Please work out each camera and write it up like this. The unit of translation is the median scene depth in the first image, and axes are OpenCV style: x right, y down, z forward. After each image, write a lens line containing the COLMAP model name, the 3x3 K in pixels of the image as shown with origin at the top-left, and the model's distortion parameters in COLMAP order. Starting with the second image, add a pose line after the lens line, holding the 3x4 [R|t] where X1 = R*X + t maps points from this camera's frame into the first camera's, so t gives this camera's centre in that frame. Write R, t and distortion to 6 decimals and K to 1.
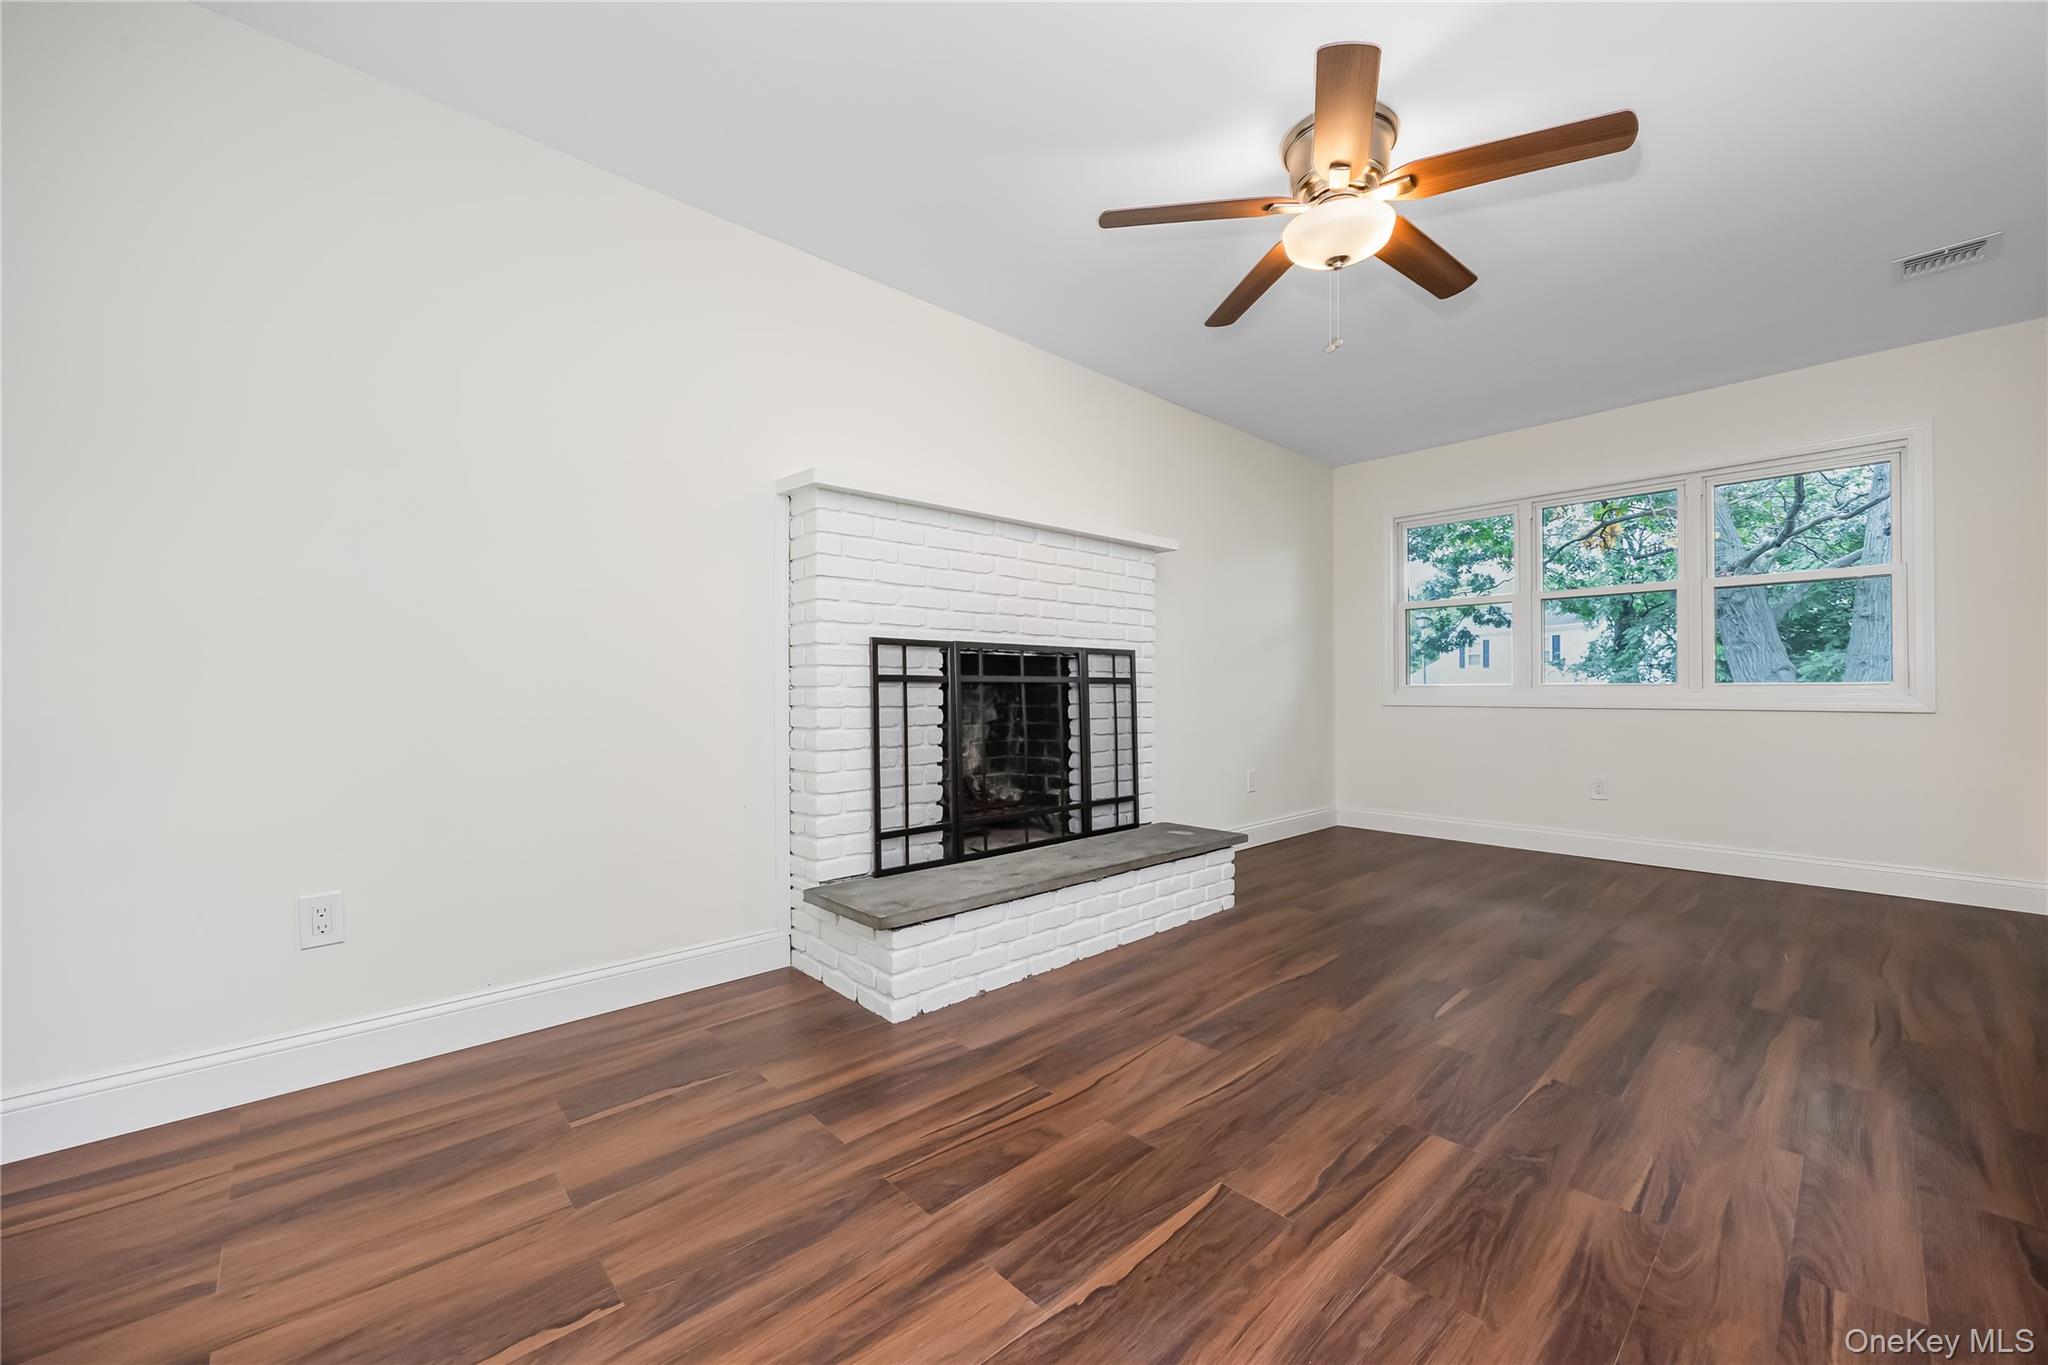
lens RADIAL K [[795.3, 0, 1021.4], [0, 795.3, 696.1], [0, 0, 1]] dist [0.000068, -0.000465]
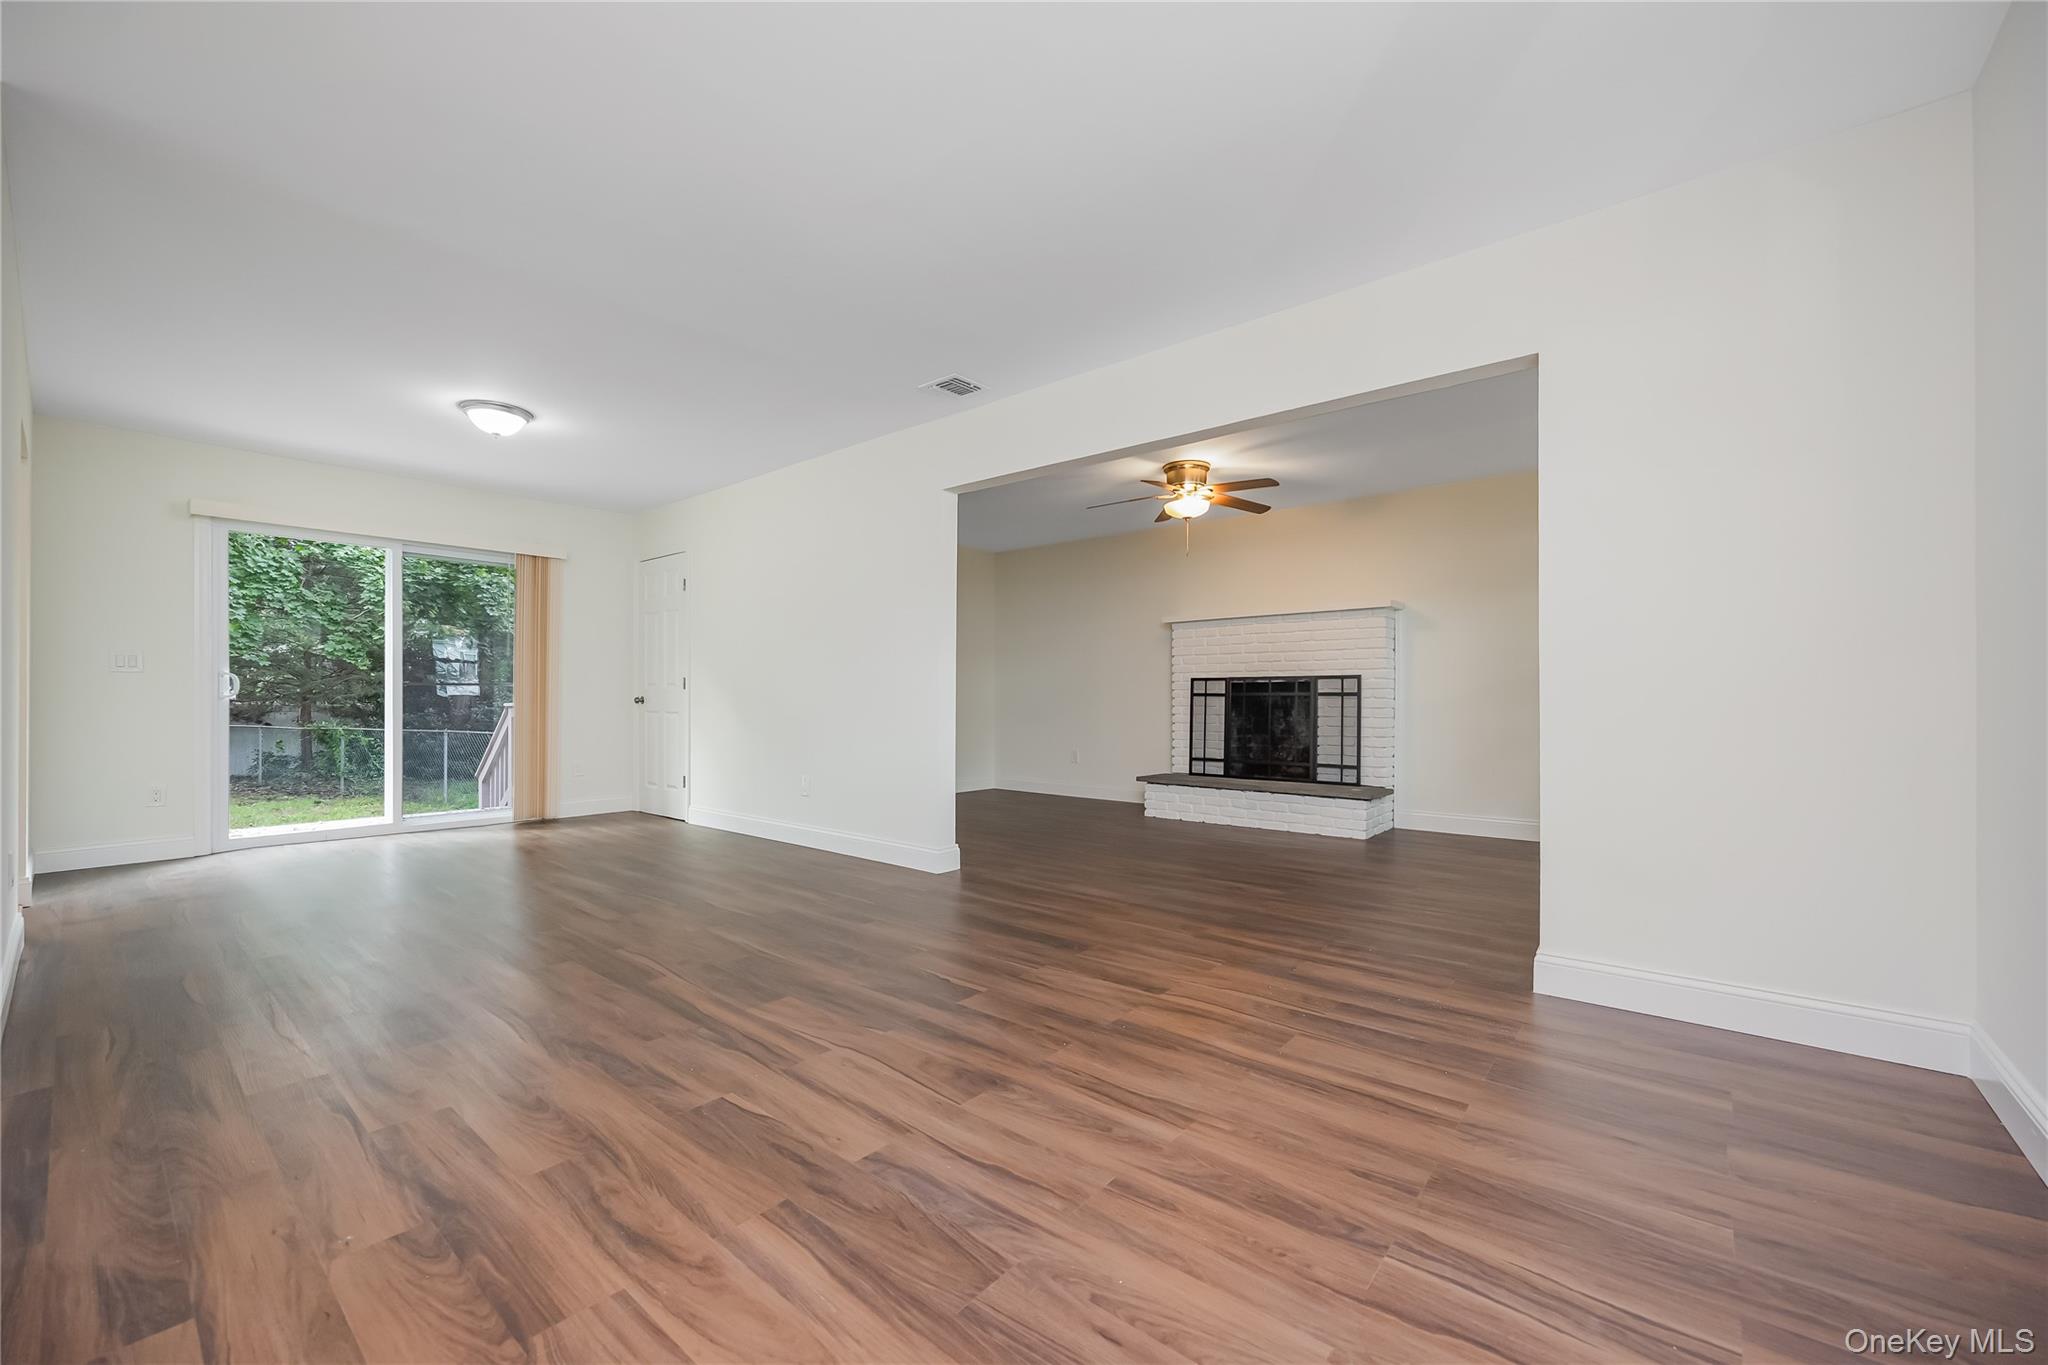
lens RADIAL K [[795.3, 0, 1056.9], [0, 795.3, 694.7], [0, 0, 1]] dist [0.000068, -0.000465]
pose [[0.157875, -0.002548, -0.987456, 2.079733], [-0.008860, 0.999953, -0.003997, -0.008073], [0.987419, 0.009380, 0.157845, 0.192990]]
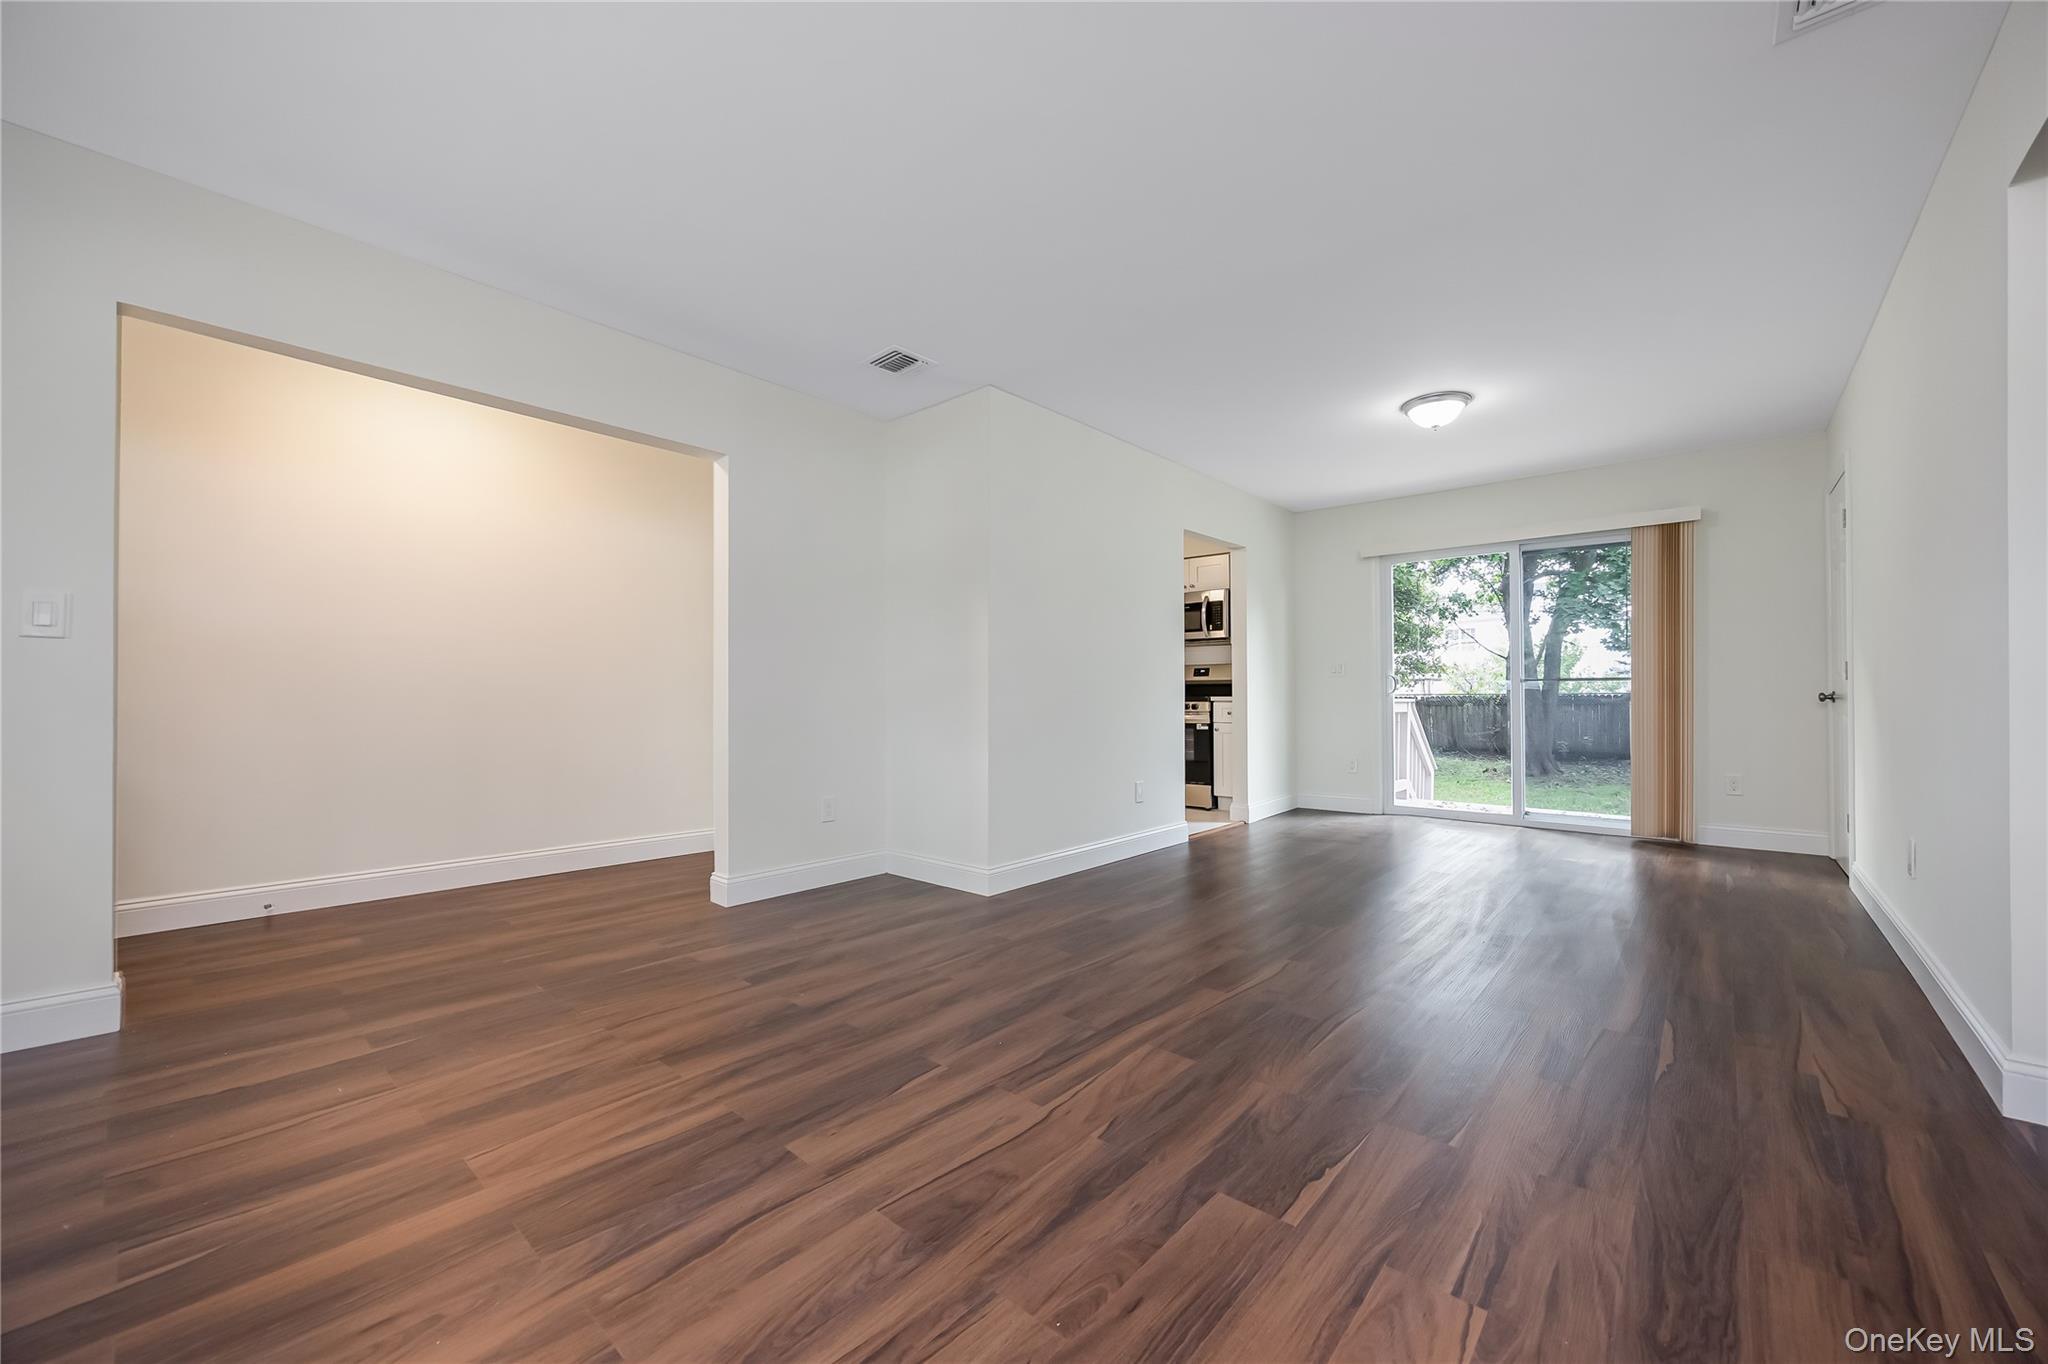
lens RADIAL K [[795.3, 0, 1018.5], [0, 795.3, 676.3], [0, 0, 1]] dist [0.000068, -0.000465]
pose [[-0.994074, 0.000522, -0.108709, 1.385557], [0.002492, 0.999835, -0.017987, -0.005269], [0.108681, -0.018151, -0.993911, 0.743237]]
